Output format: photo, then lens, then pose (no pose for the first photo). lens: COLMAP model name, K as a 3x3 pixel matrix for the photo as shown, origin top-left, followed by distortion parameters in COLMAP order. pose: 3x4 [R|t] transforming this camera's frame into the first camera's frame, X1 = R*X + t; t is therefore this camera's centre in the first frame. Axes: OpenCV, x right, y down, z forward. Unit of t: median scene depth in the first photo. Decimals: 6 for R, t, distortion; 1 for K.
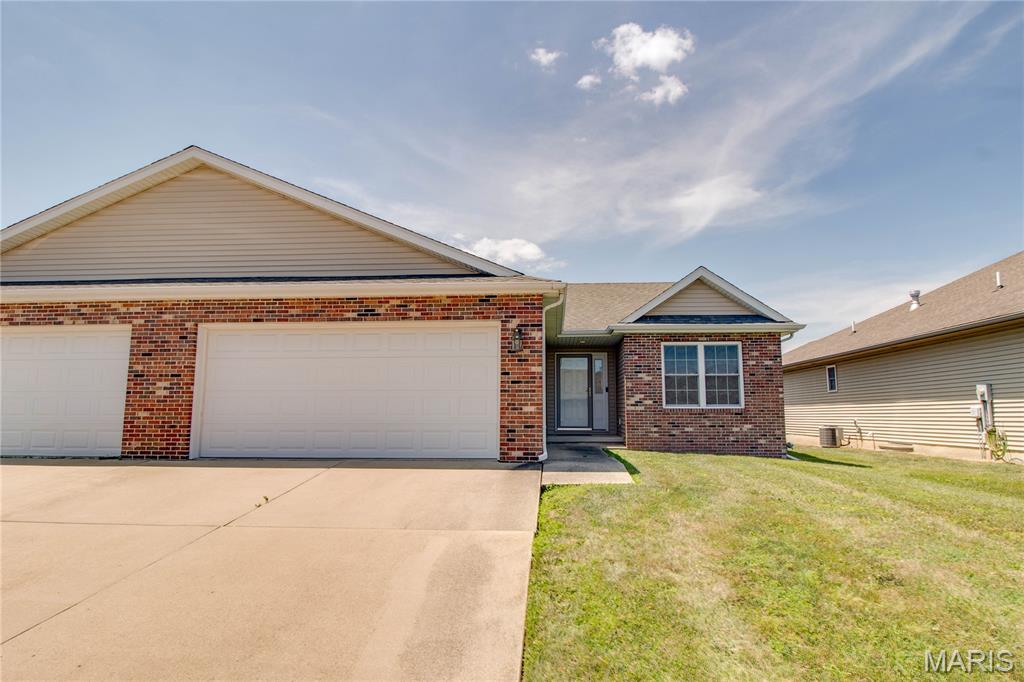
lens RADIAL K [[579.1, 0, 512.0], [0, 579.1, 341.0], [0, 0, 1]] dist [-0.002405, -0.001405]
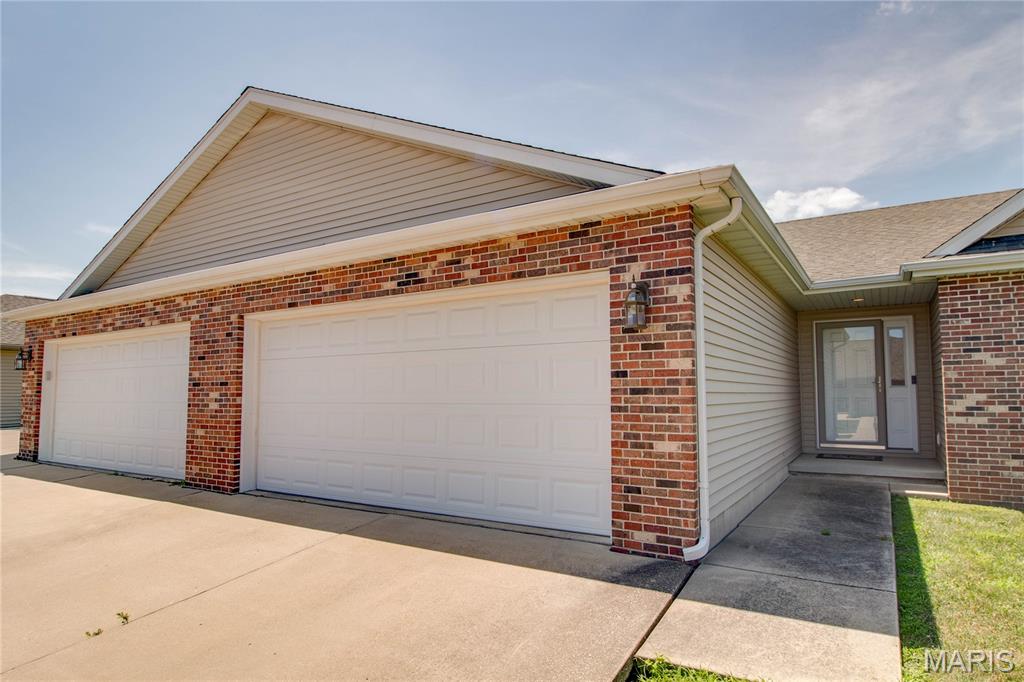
lens RADIAL K [[587.3, 0, 529.3], [0, 587.3, 352.8], [0, 0, 1]] dist [-0.003417, -0.001864]
pose [[0.887954, -0.037570, -0.458394, 0.143682], [0.065481, 0.996832, 0.045142, 0.009098], [0.455246, -0.070100, 0.887602, 0.482668]]
